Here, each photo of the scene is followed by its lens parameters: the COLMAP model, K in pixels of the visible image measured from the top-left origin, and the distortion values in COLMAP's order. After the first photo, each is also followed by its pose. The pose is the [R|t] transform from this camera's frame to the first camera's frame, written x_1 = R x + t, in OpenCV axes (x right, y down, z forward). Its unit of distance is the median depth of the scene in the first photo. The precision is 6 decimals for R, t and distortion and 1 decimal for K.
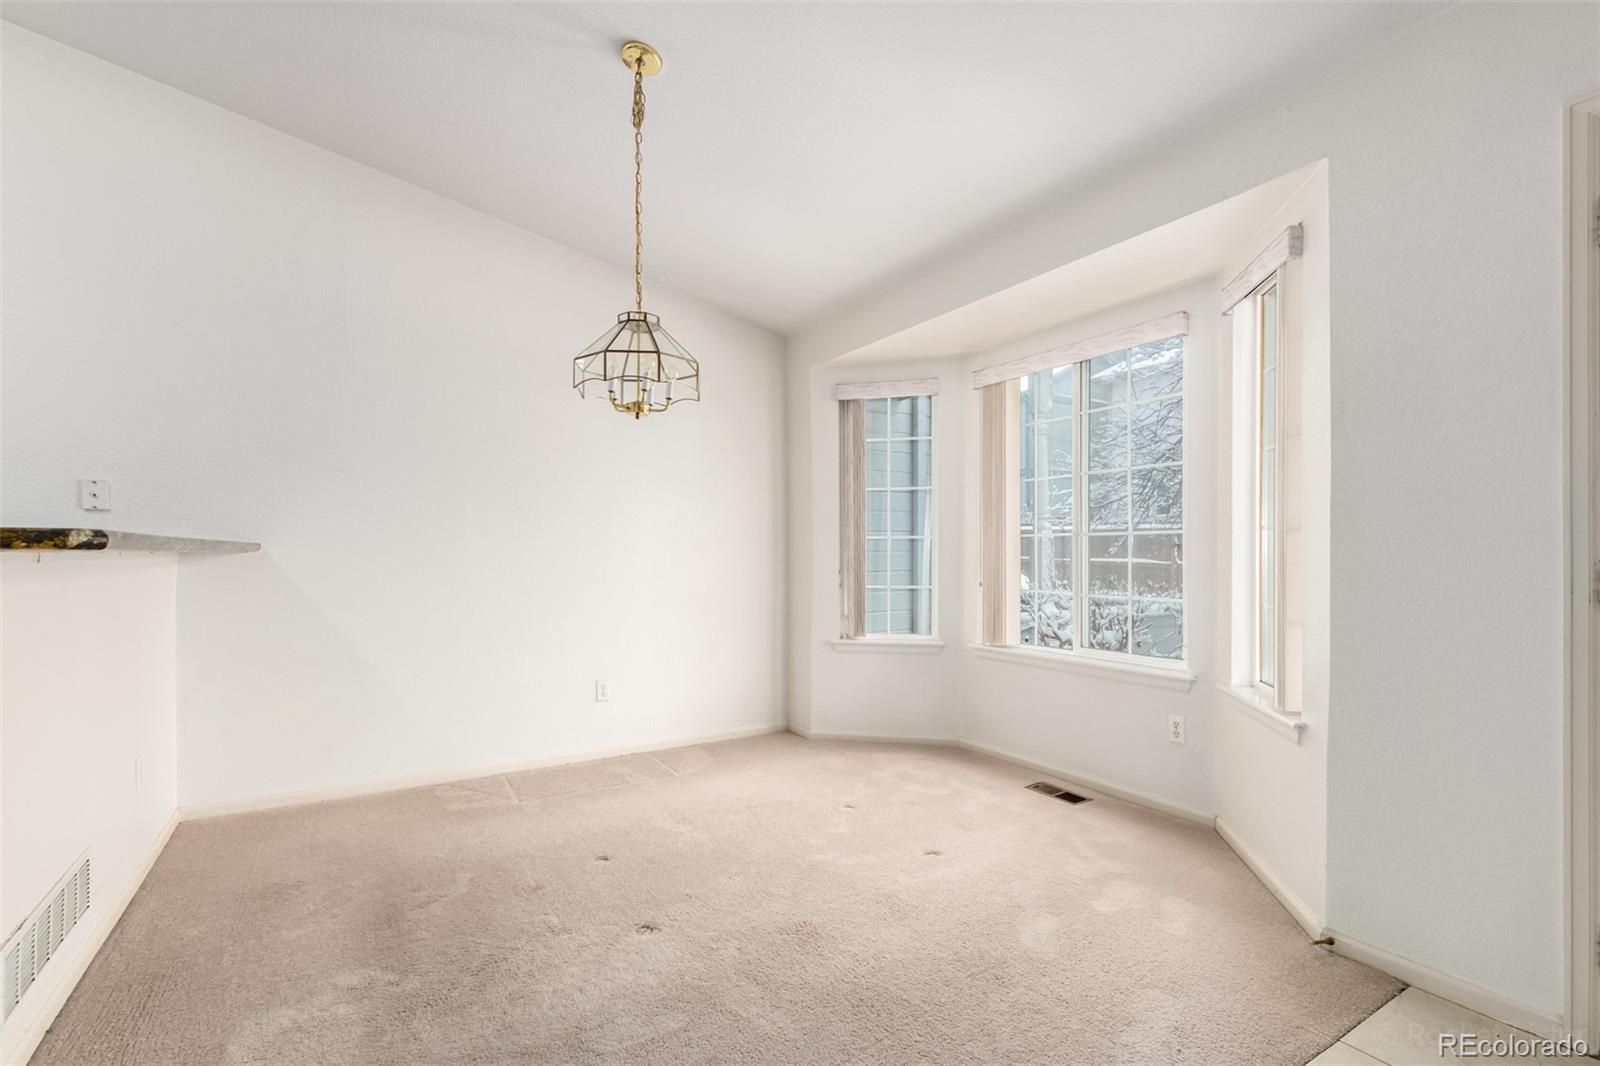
lens RADIAL K [[738.2, 0, 799.6], [0, 738.2, 549.9], [0, 0, 1]] dist [0.005573, -0.002284]
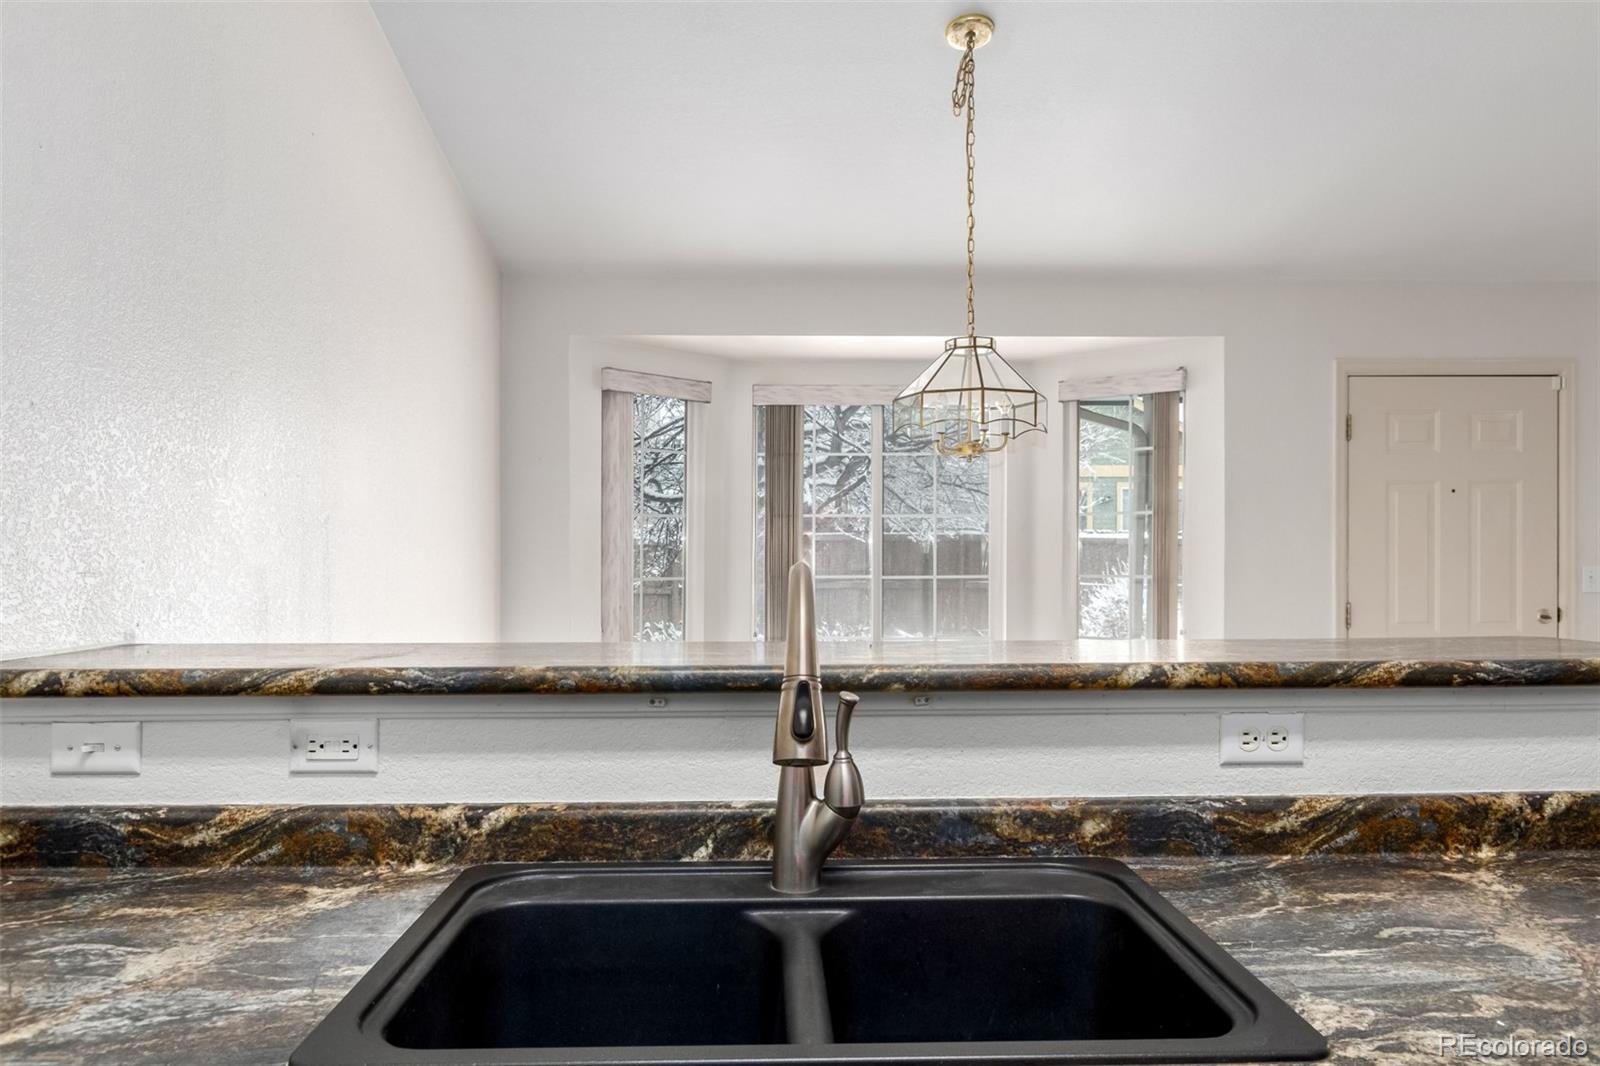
lens RADIAL K [[1113.6, 0, 807.2], [0, 1113.6, 535.6], [0, 0, 1]] dist [-0.009863, 0.002658]
pose [[0.473517, 0.014748, 0.880661, -1.061601], [-0.004431, 0.999887, -0.014362, -0.055338], [-0.880773, 0.002899, 0.473529, 0.426475]]
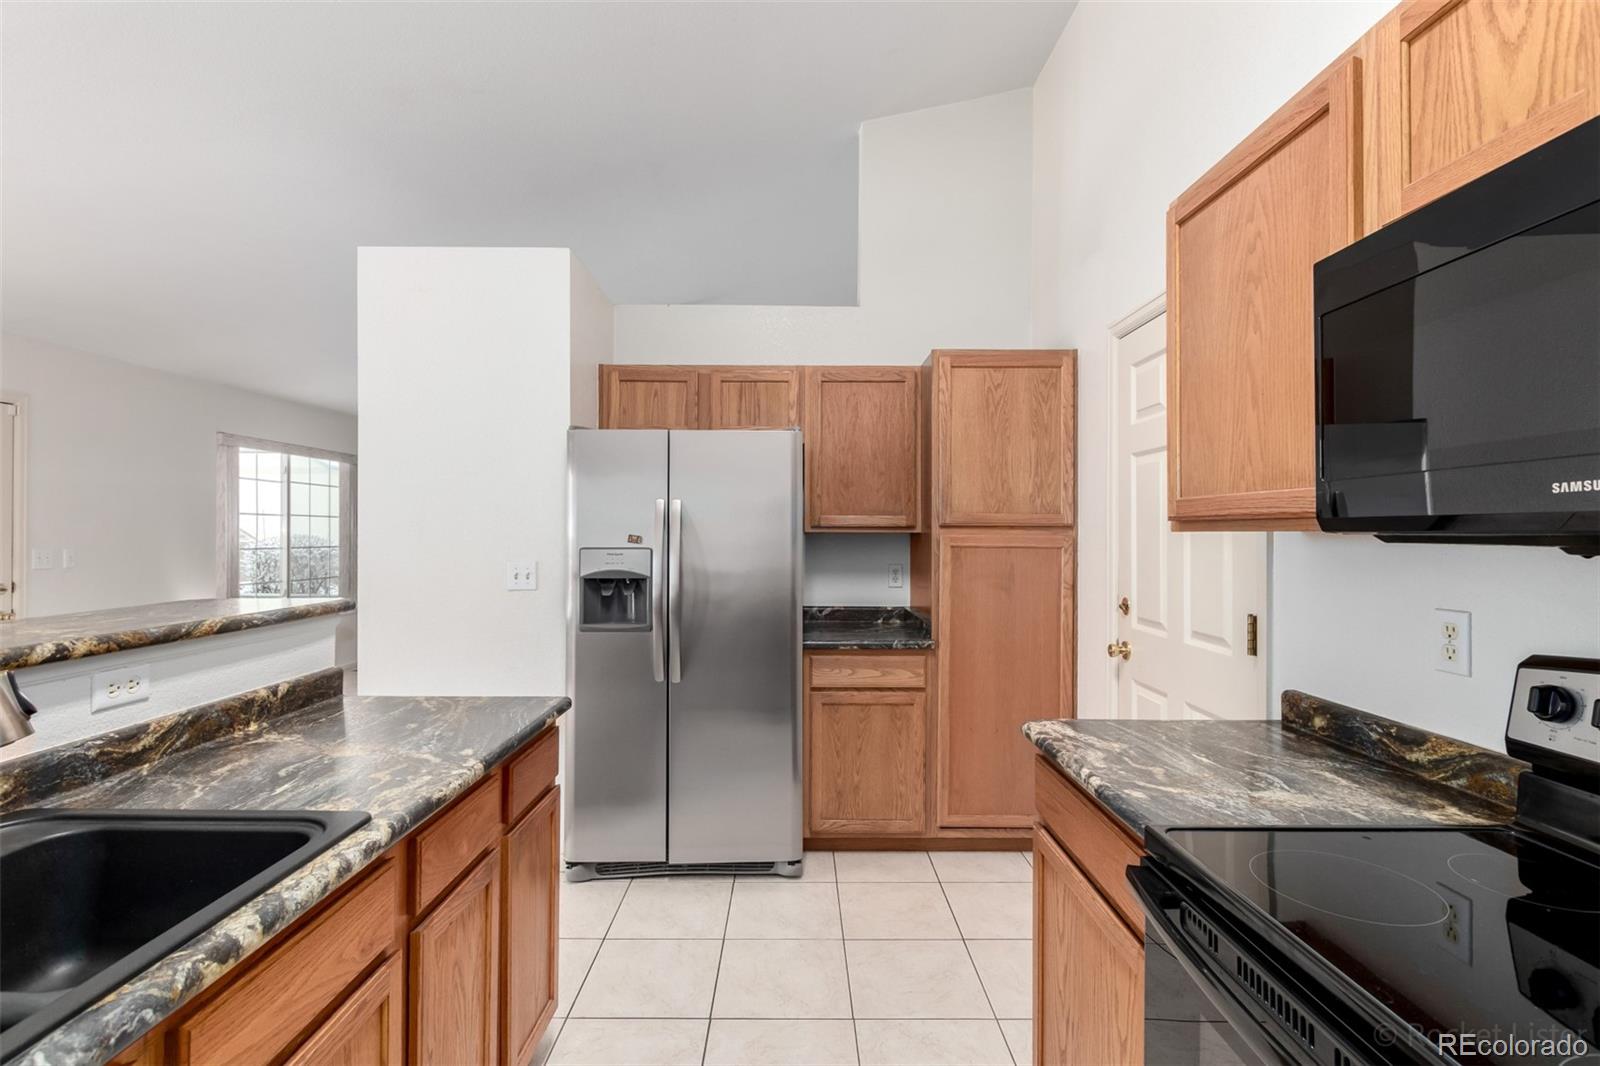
lens RADIAL K [[738.2, 0, 793.6], [0, 738.2, 526.4], [0, 0, 1]] dist [0.005573, -0.002284]
pose [[-0.856111, 0.007935, 0.516732, -1.110396], [0.000158, 0.999886, -0.015092, -0.063288], [-0.516793, -0.012839, -0.856014, 0.642059]]
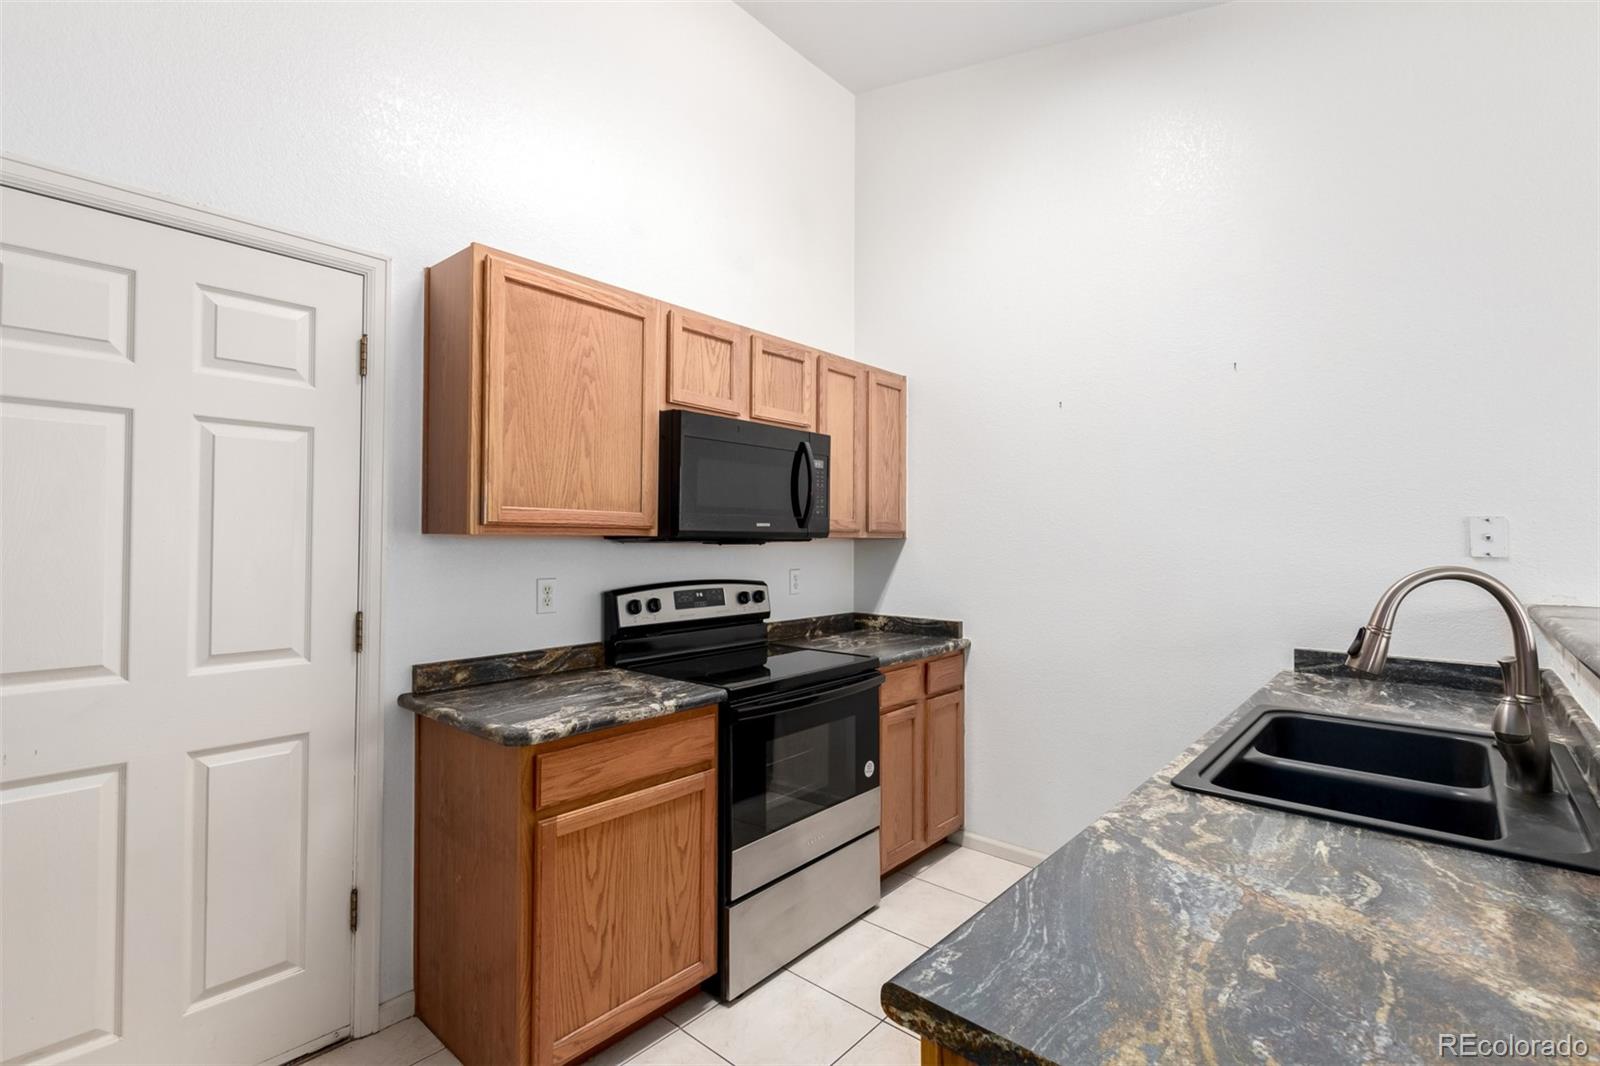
lens RADIAL K [[738.2, 0, 791.3], [0, 738.2, 533.8], [0, 0, 1]] dist [0.005573, -0.002284]
pose [[0.301575, -0.000233, -0.953442, -0.430674], [-0.004581, 0.999988, -0.001694, -0.068242], [0.953431, 0.004879, 0.301571, 0.118691]]
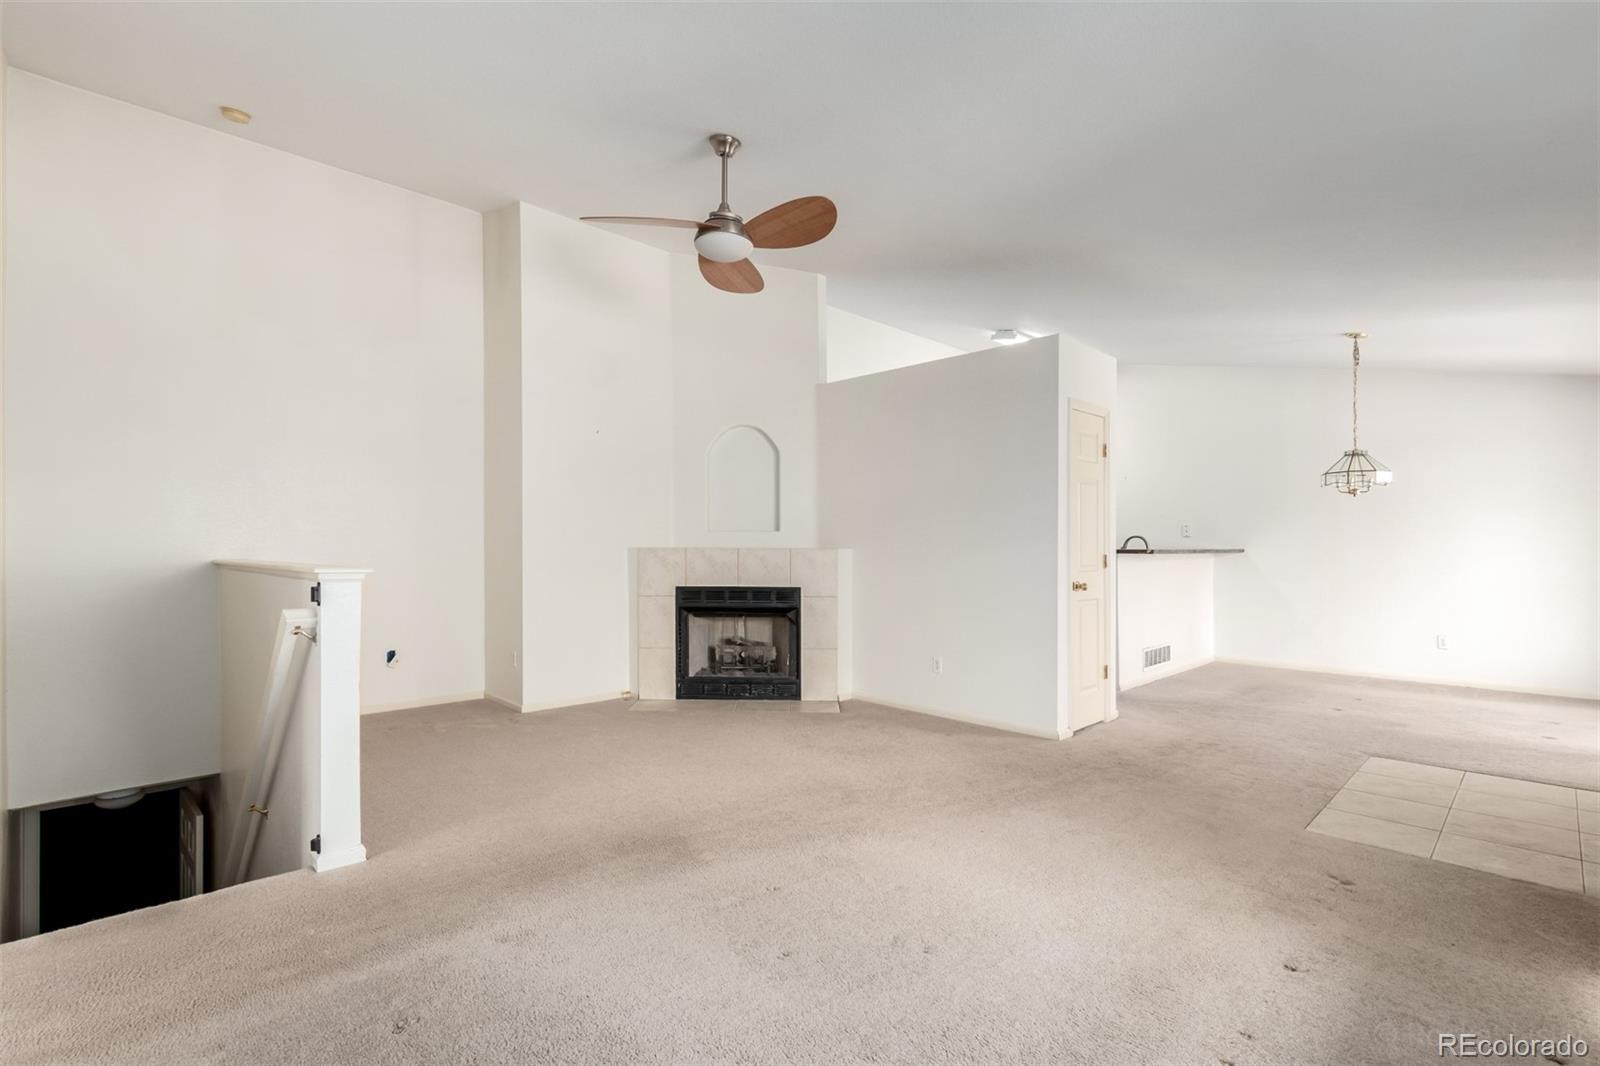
lens RADIAL K [[738.2, 0, 806.8], [0, 738.2, 546.3], [0, 0, 1]] dist [0.005573, -0.002284]
pose [[0.241676, -0.000388, -0.970357, 1.179227], [-0.000882, 0.999999, -0.000619, -0.016339], [0.970357, 0.001005, 0.241676, -0.876897]]
